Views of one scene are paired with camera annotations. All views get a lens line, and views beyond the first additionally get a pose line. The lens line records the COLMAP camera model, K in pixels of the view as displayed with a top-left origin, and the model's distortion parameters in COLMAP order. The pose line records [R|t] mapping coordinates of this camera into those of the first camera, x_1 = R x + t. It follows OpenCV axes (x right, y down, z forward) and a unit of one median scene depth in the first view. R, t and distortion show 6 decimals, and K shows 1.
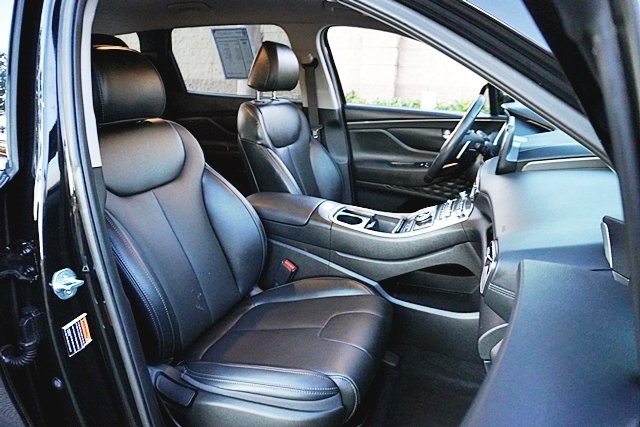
lens RADIAL K [[429.5, 0, 318.1], [0, 429.5, 214.3], [0, 0, 1]] dist [-0.042320, 0.025721]
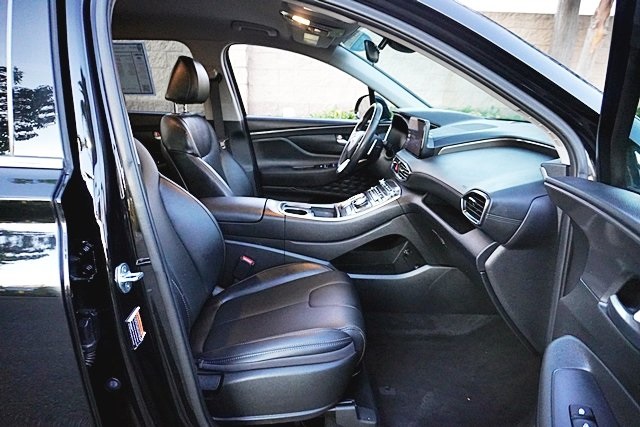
lens RADIAL K [[429.5, 0, 321.4], [0, 429.5, 211.4], [0, 0, 1]] dist [-0.042320, 0.025721]
pose [[0.921776, -0.104731, 0.373309, -0.222328], [0.123886, 0.991912, -0.027621, 0.038944], [-0.367397, 0.071708, 0.927296, -0.058401]]
